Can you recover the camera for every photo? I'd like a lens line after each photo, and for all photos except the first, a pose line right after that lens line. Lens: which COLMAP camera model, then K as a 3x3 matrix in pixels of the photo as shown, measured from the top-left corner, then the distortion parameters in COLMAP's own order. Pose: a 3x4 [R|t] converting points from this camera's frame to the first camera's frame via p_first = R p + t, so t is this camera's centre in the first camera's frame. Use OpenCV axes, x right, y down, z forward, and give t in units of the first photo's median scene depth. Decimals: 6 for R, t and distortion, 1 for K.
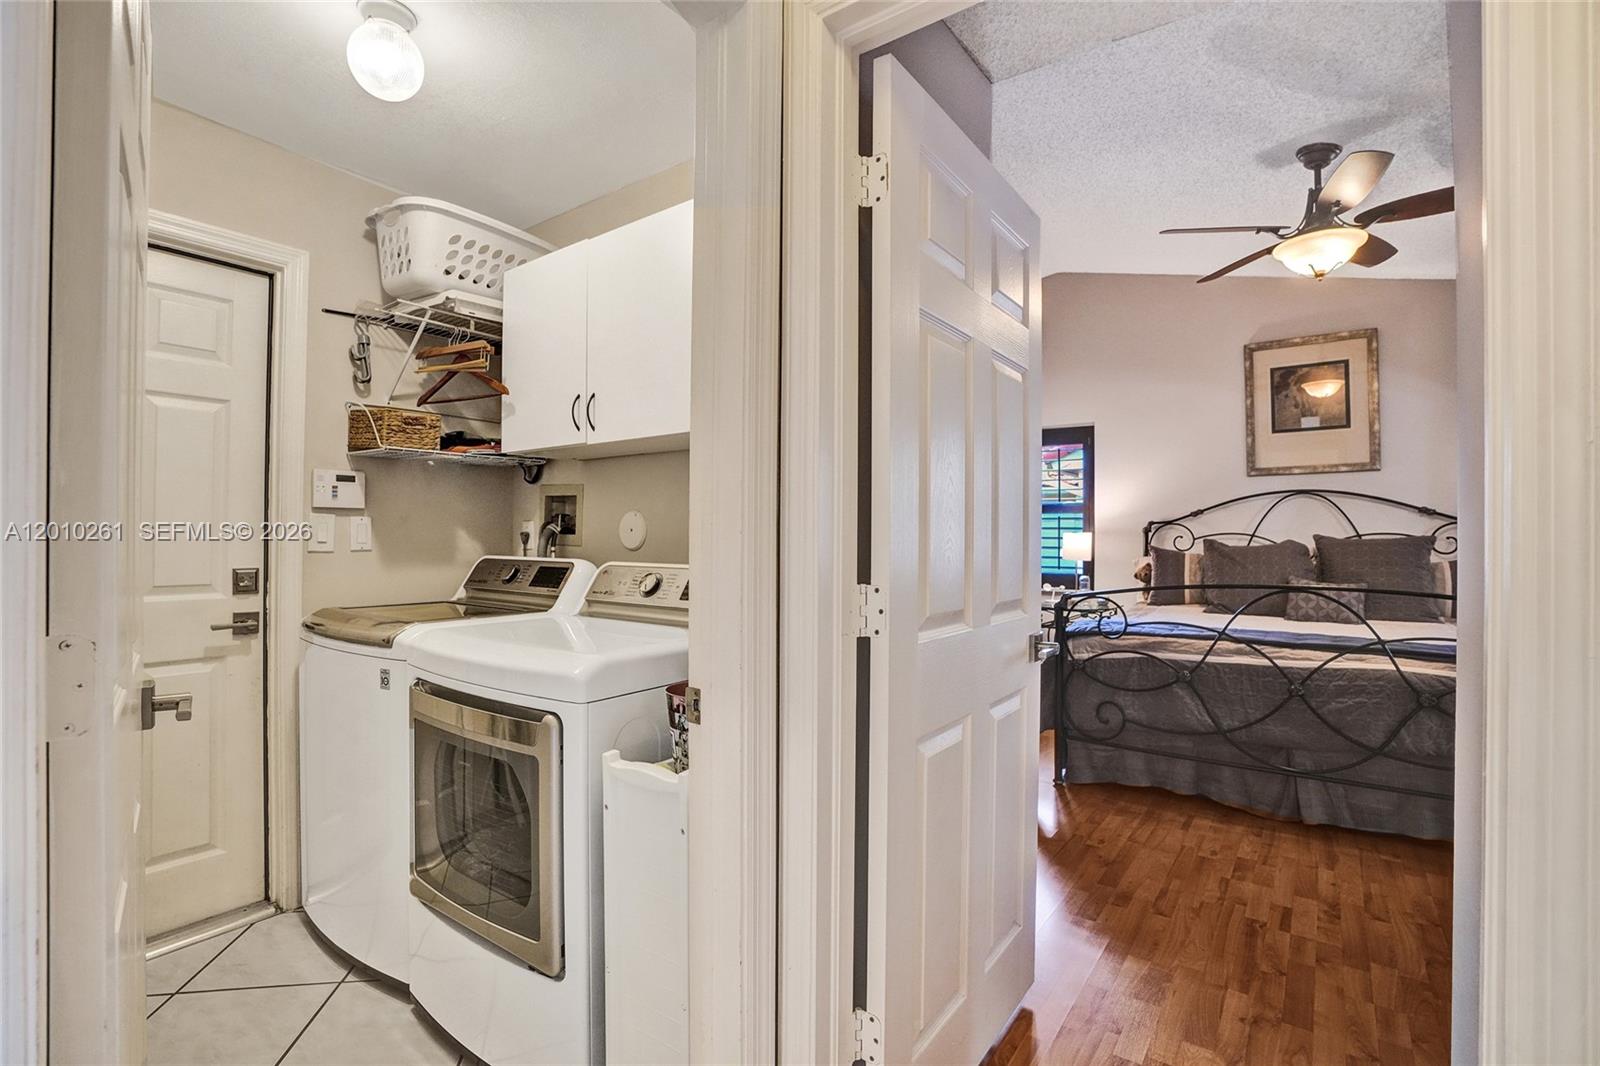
lens RADIAL K [[745.8, 0, 799.6], [0, 745.8, 538.0], [0, 0, 1]] dist [-0.041218, 0.005496]
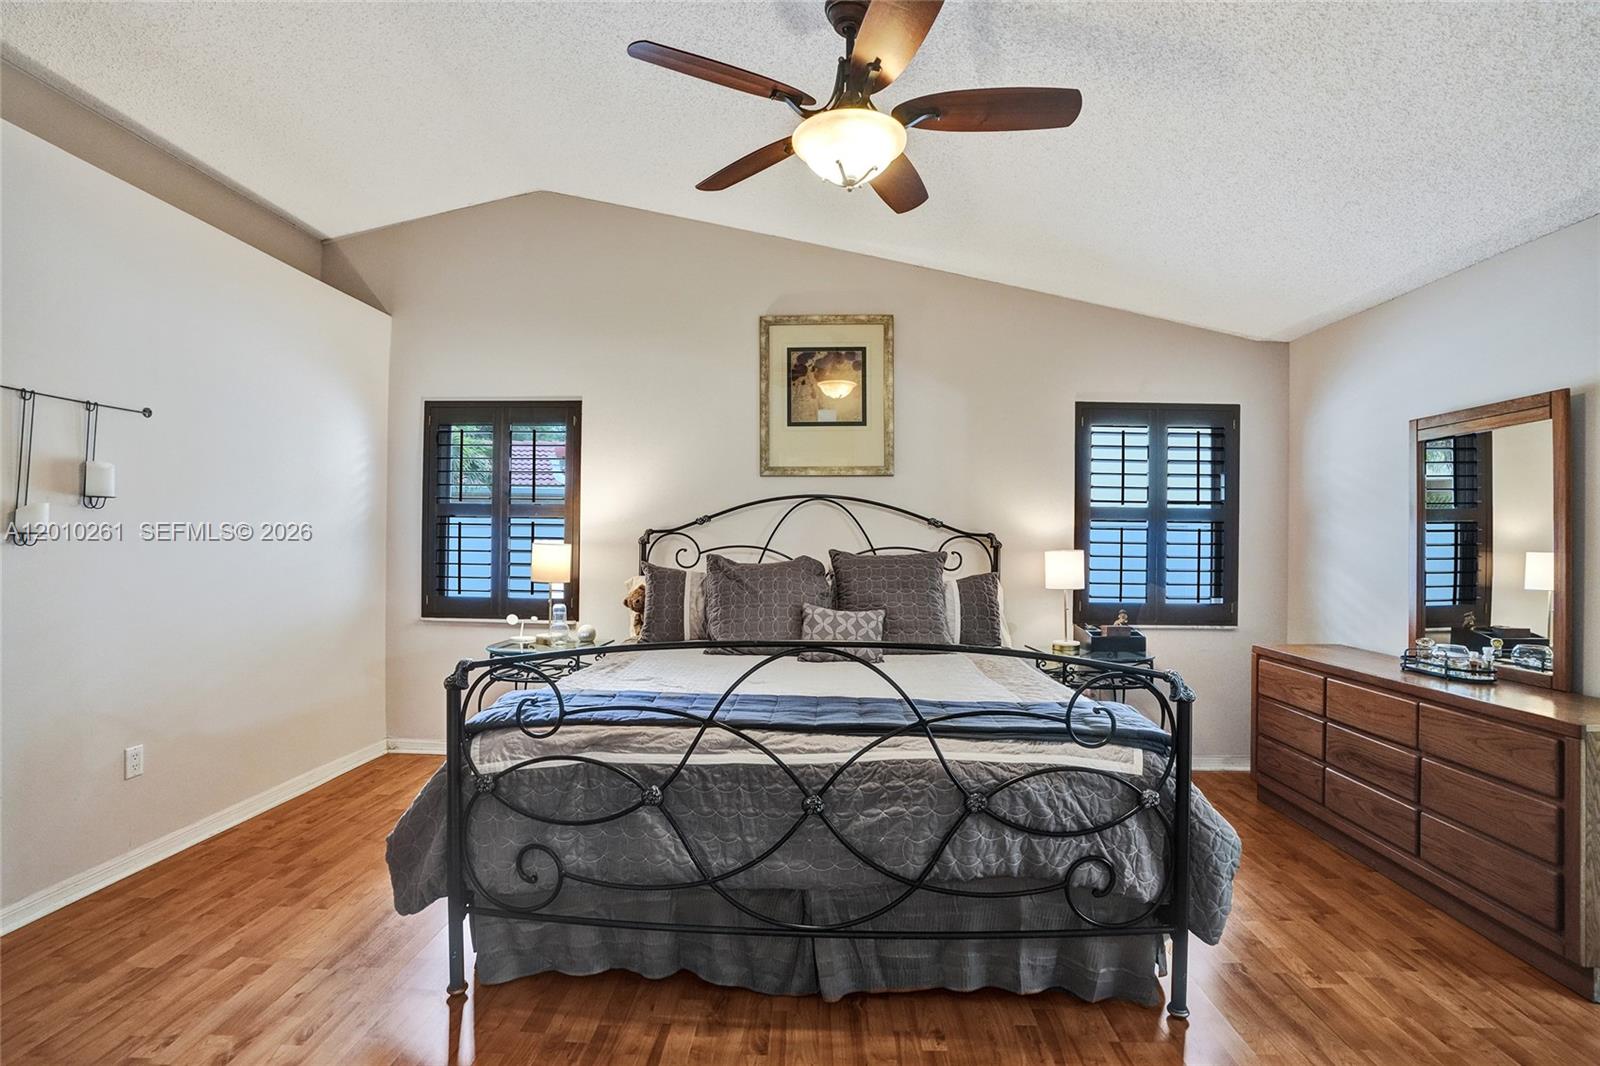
lens RADIAL K [[745.8, 0, 806.0], [0, 745.8, 533.5], [0, 0, 1]] dist [-0.041218, 0.005496]
pose [[0.829116, 0.012790, 0.558931, 0.247411], [-0.009372, 0.999916, -0.008978, -0.017400], [-0.558998, 0.002206, 0.829166, 0.373209]]
